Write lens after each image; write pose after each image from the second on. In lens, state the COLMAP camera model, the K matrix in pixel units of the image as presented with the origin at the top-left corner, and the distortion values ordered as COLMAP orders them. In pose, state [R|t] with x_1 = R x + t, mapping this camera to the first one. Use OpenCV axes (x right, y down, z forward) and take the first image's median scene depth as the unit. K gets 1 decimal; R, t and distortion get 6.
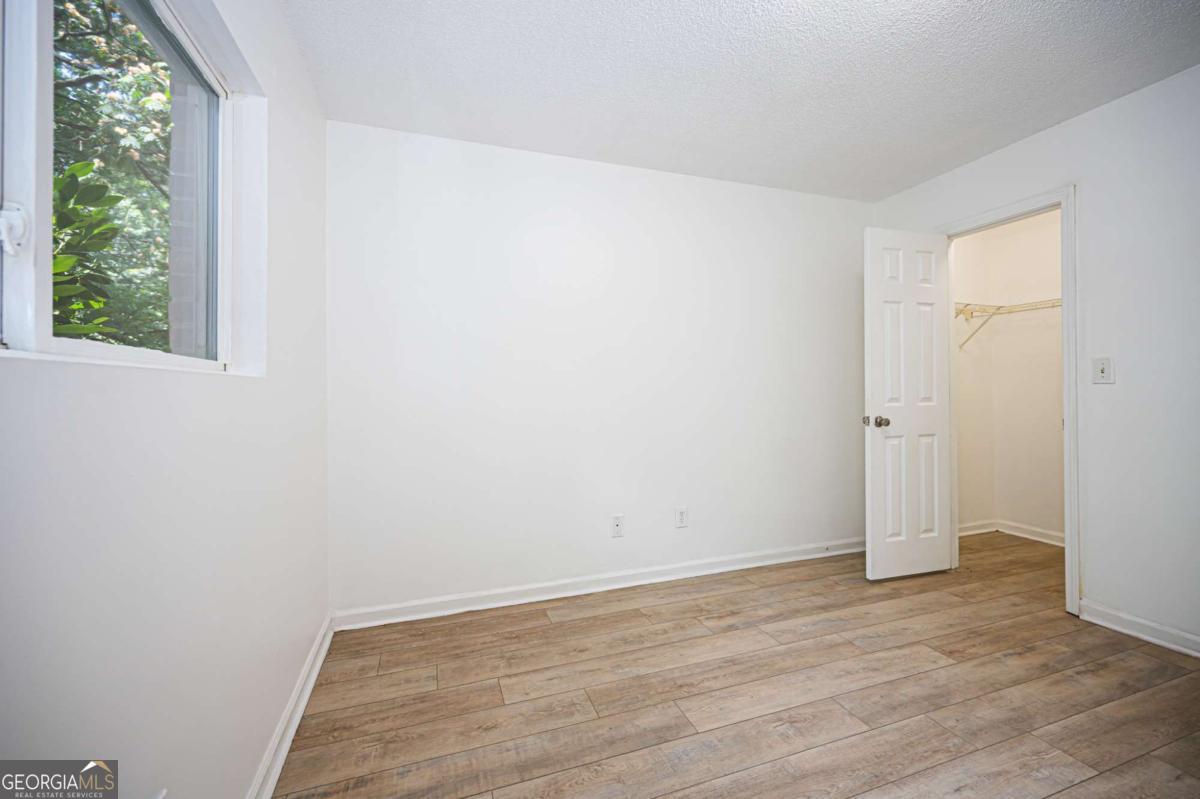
lens RADIAL K [[491.6, 0, 603.8], [0, 491.6, 384.2], [0, 0, 1]] dist [-0.000459, -0.000362]
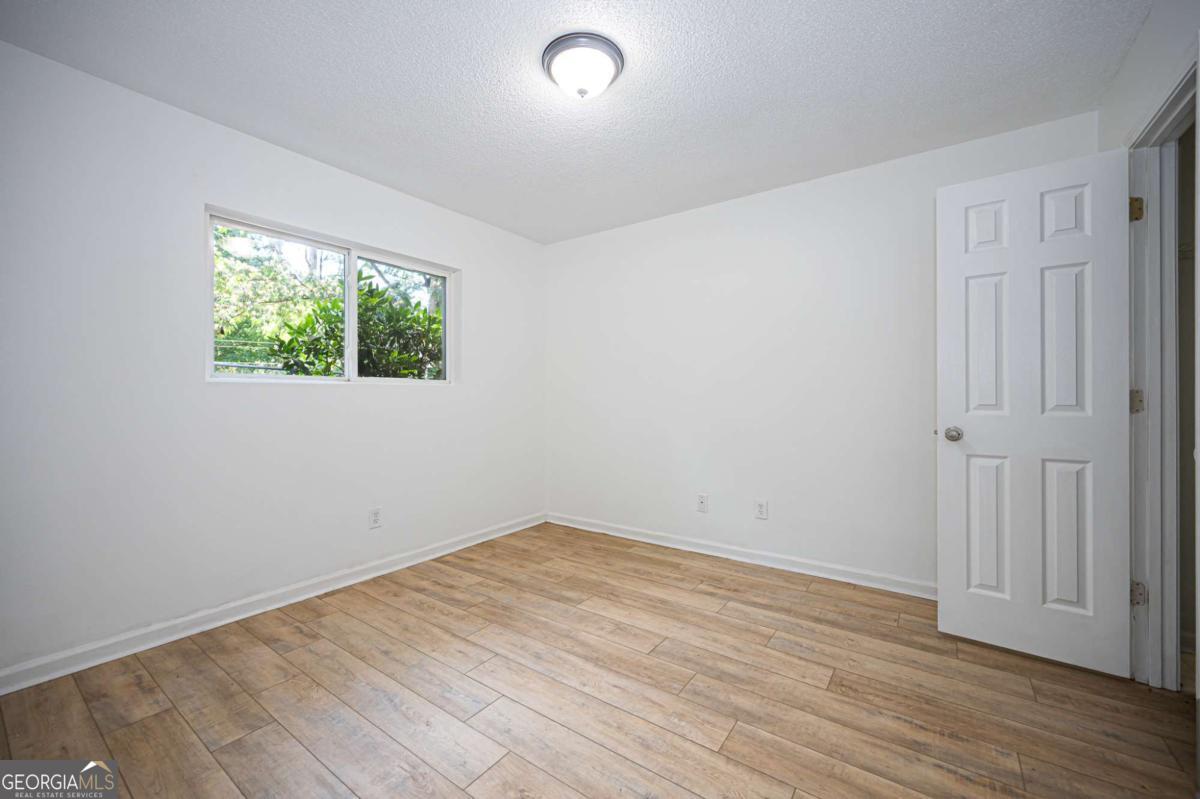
lens RADIAL K [[477.8, 0, 596.8], [0, 477.8, 396.0], [0, 0, 1]] dist [-0.001316, -0.000464]
pose [[0.573415, 0.009351, -0.819212, 1.096232], [0.004955, 0.999877, 0.014881, 0.000784], [0.819250, -0.012592, 0.573298, 0.129112]]
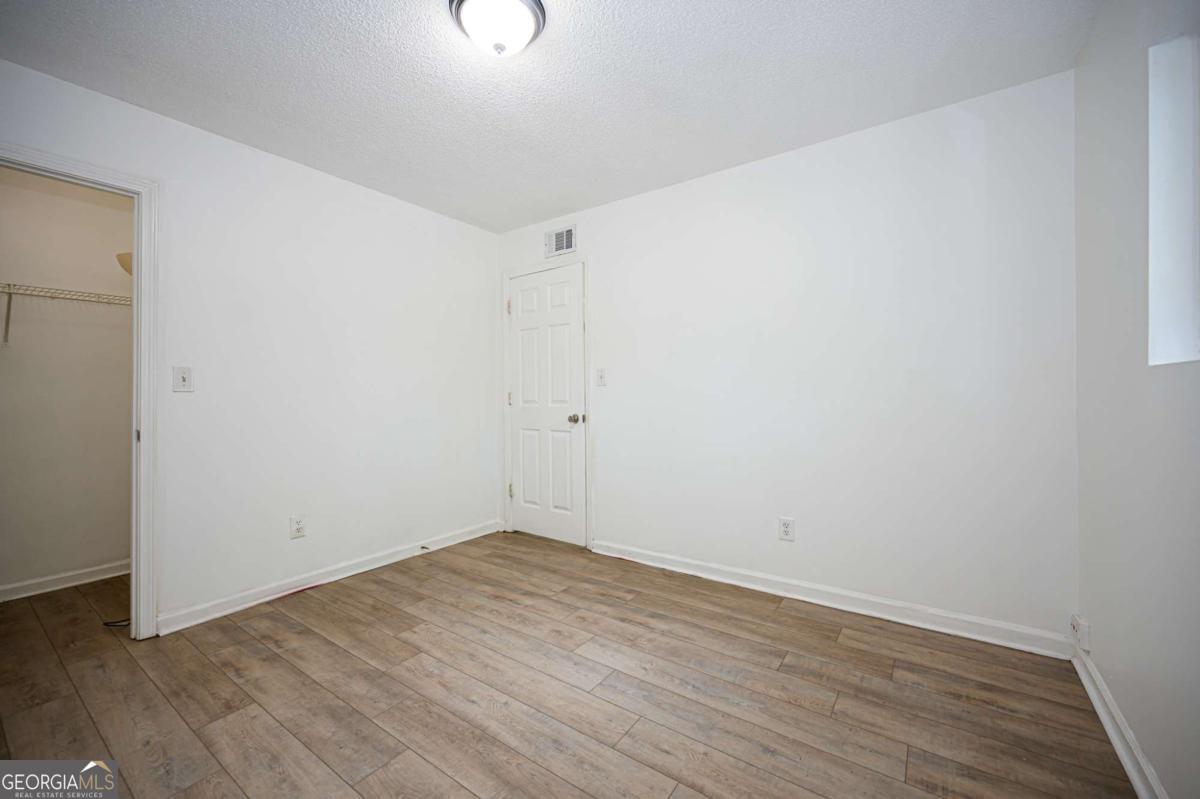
lens RADIAL K [[477.8, 0, 596.8], [0, 477.8, 396.0], [0, 0, 1]] dist [-0.001316, -0.000464]
pose [[-0.579848, 0.013298, 0.814616, -0.312894], [0.003657, 0.999899, -0.013720, 0.024158], [-0.814716, -0.004977, -0.579838, 0.910132]]
